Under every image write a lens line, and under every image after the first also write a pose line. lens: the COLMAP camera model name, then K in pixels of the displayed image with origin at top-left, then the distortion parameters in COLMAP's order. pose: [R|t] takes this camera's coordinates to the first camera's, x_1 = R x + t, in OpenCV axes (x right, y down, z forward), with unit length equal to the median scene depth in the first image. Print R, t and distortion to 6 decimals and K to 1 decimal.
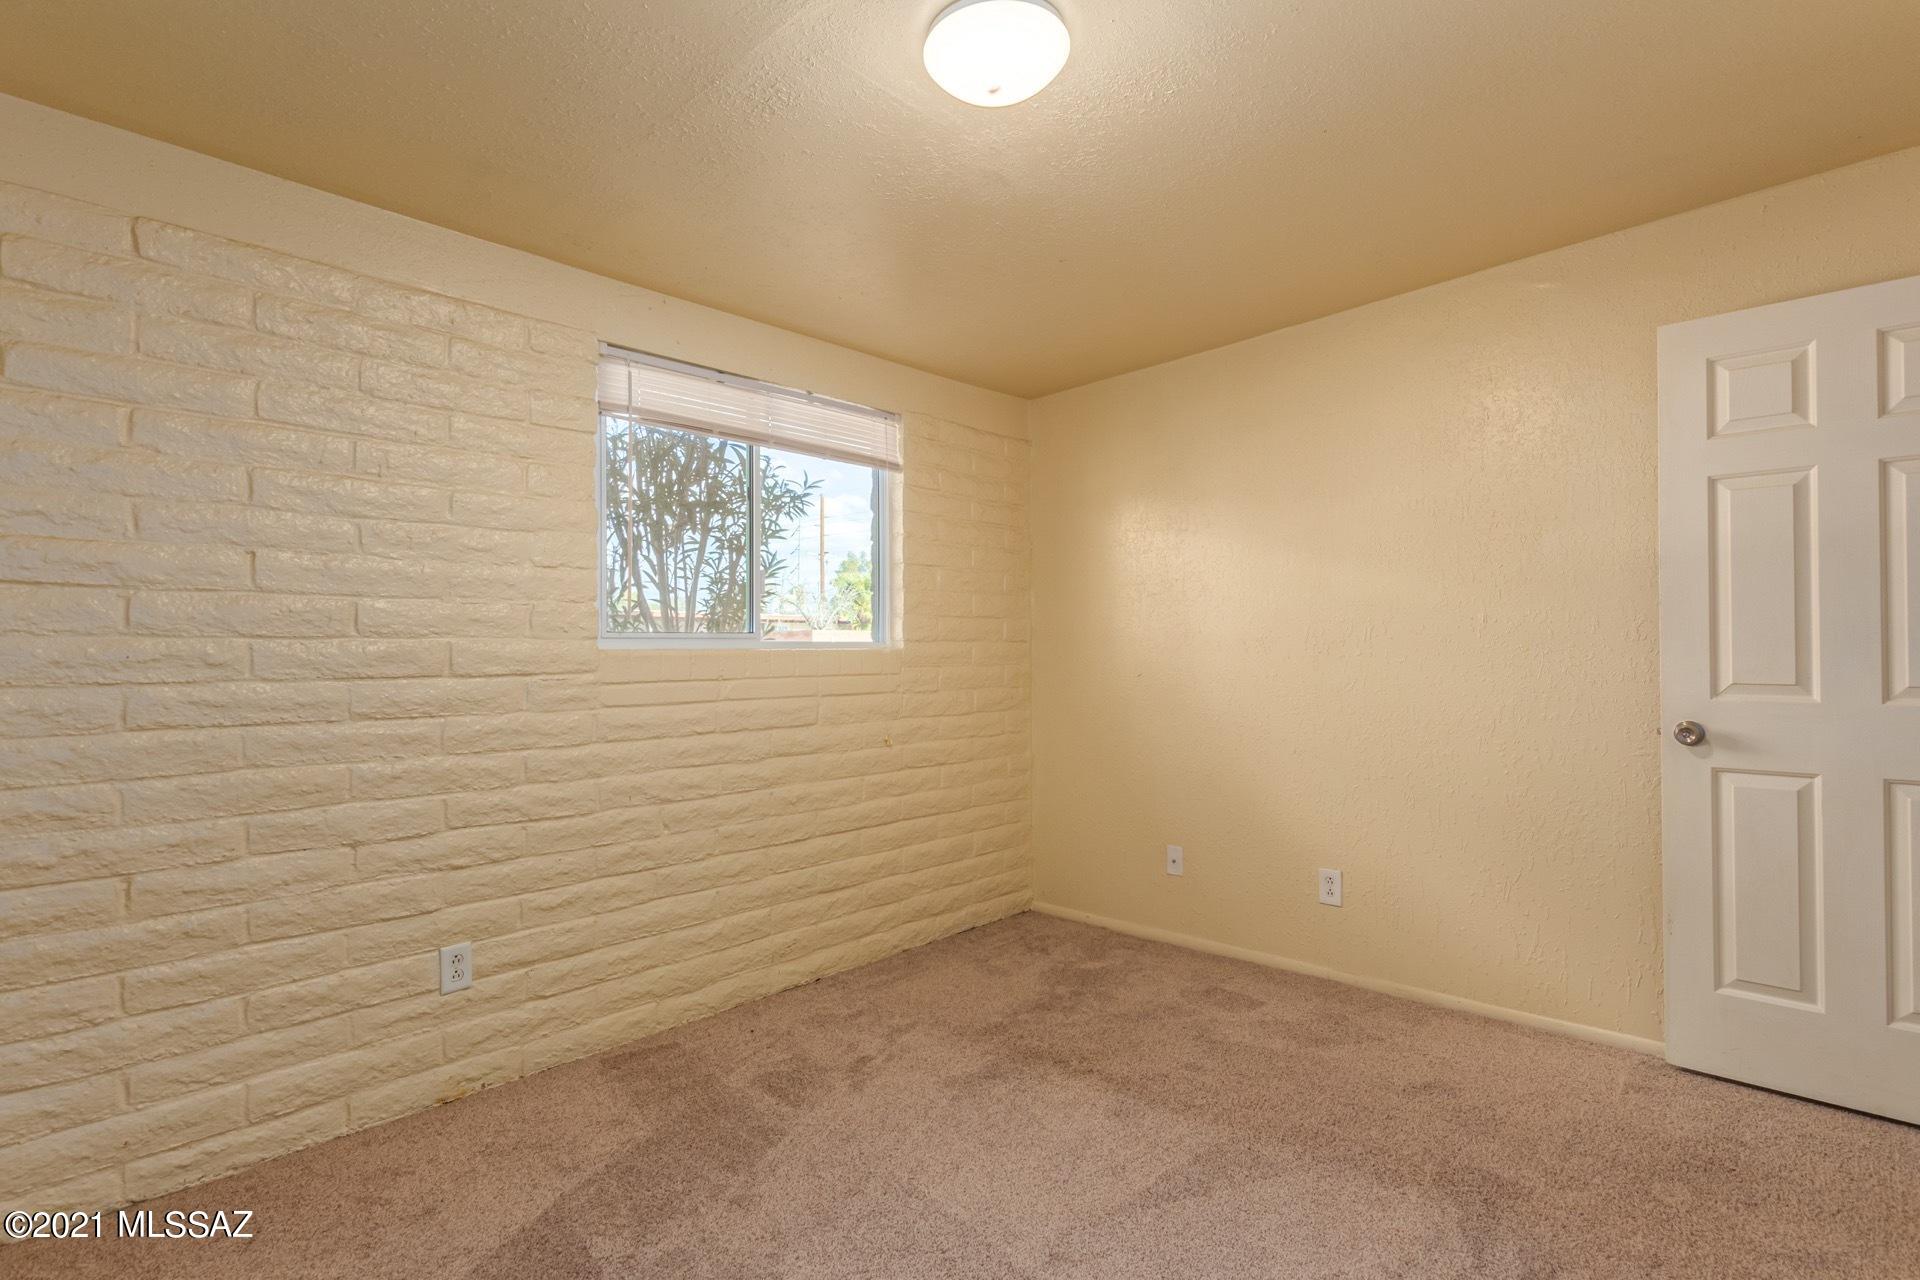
lens RADIAL K [[943.4, 0, 970.8], [0, 943.4, 644.6], [0, 0, 1]] dist [0.001767, -0.000122]
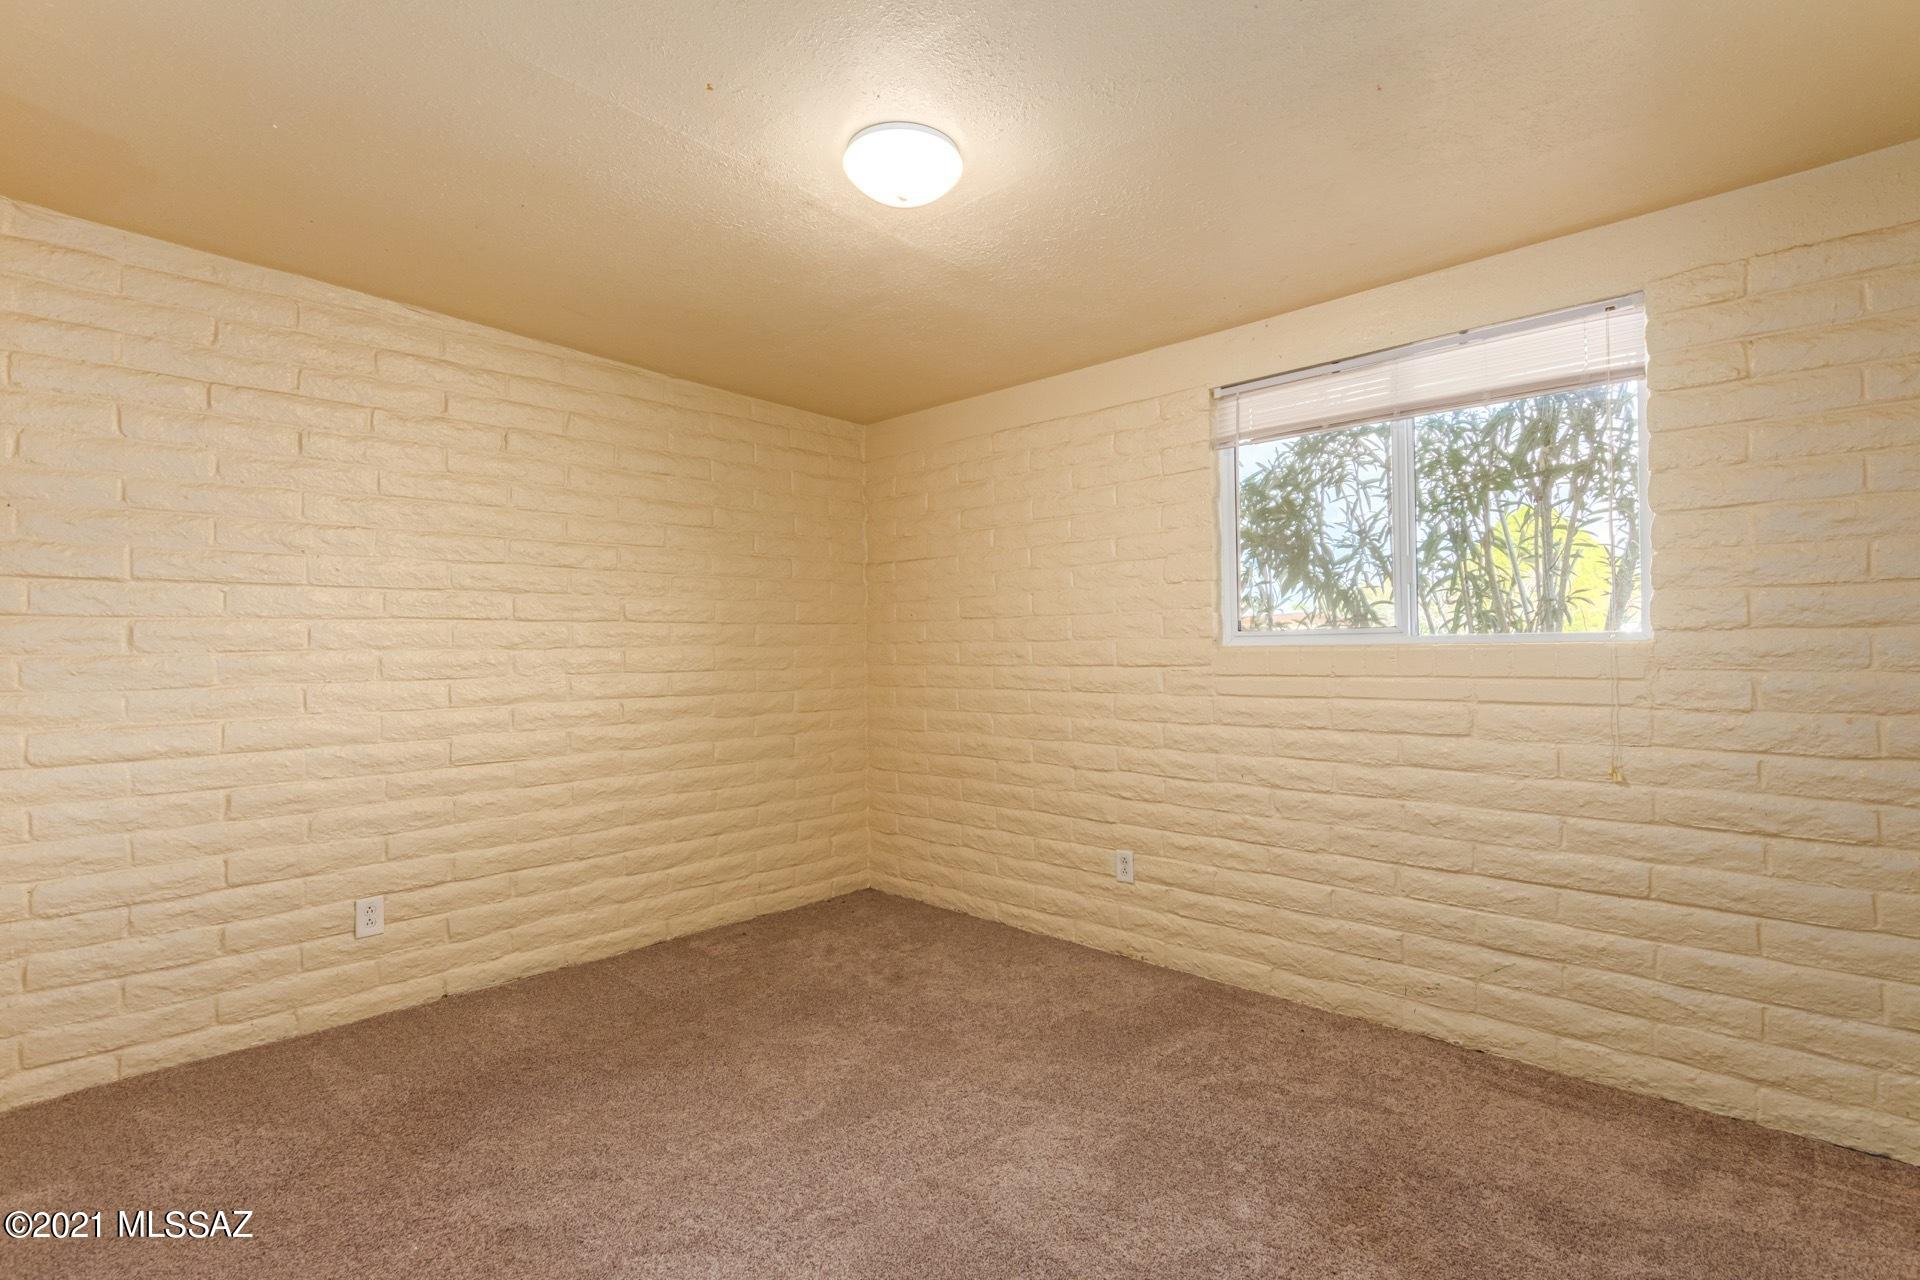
lens RADIAL K [[943.4, 0, 970.8], [0, 943.4, 644.6], [0, 0, 1]] dist [0.001767, -0.000122]
pose [[-0.037307, -0.001986, -0.999302, 0.784753], [0.016715, 0.999857, -0.002611, 0.000489], [0.999164, -0.016801, -0.037269, 0.705555]]
